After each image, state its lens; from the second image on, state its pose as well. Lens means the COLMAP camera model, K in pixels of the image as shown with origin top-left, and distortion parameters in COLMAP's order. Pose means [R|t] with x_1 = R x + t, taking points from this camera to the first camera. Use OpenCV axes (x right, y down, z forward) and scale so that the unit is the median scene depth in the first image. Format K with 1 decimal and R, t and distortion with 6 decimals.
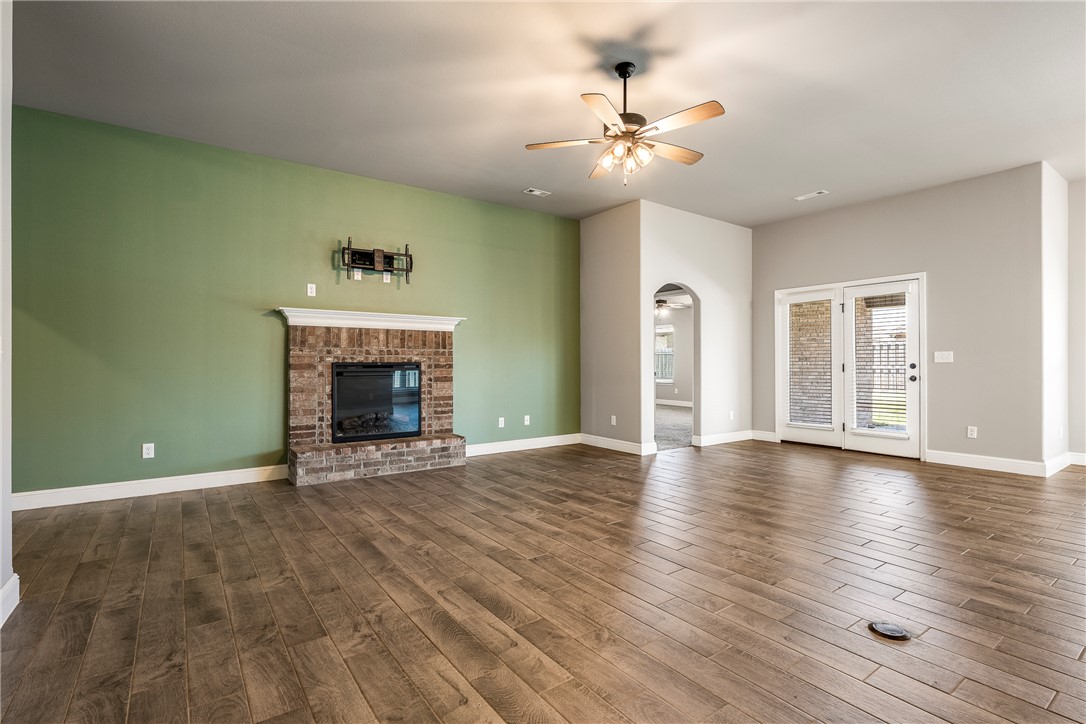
lens RADIAL K [[519.0, 0, 596.7], [0, 519.0, 364.3], [0, 0, 1]] dist [0.001573, 0.000503]
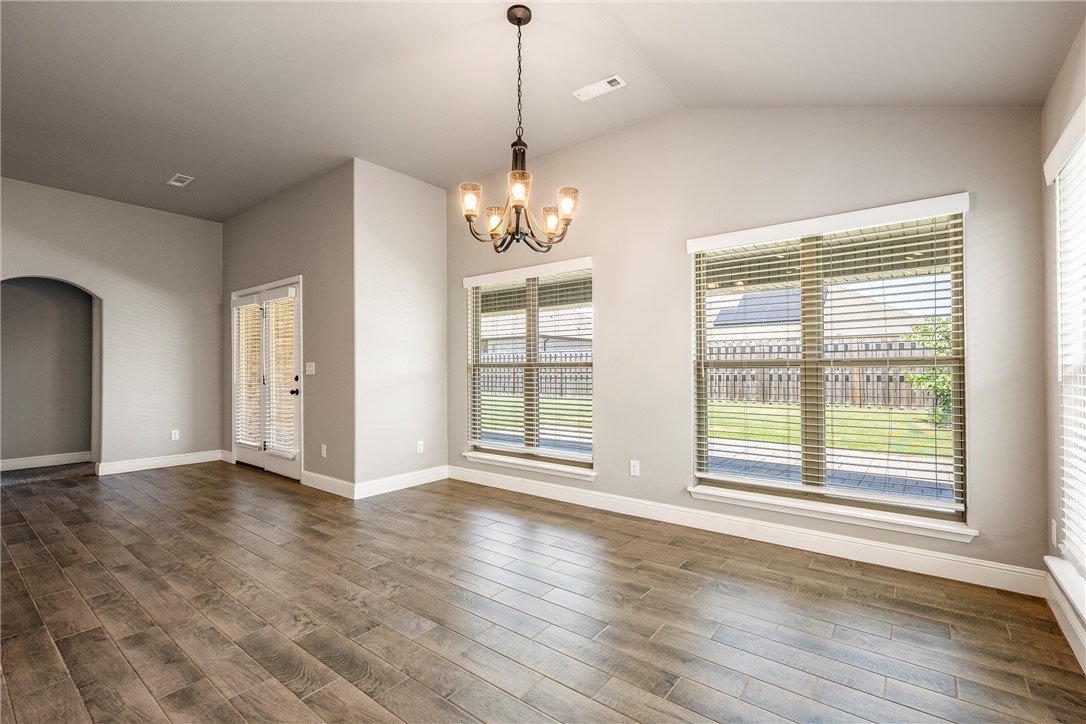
lens RADIAL K [[477.5, 0, 577.7], [0, 477.5, 364.9], [0, 0, 1]] dist [-0.003970, -0.000652]
pose [[0.965298, 0.000727, 0.261148, 0.871081], [0.003143, 0.999891, -0.014402, -0.006762], [-0.261130, 0.014723, 0.965191, 0.065036]]
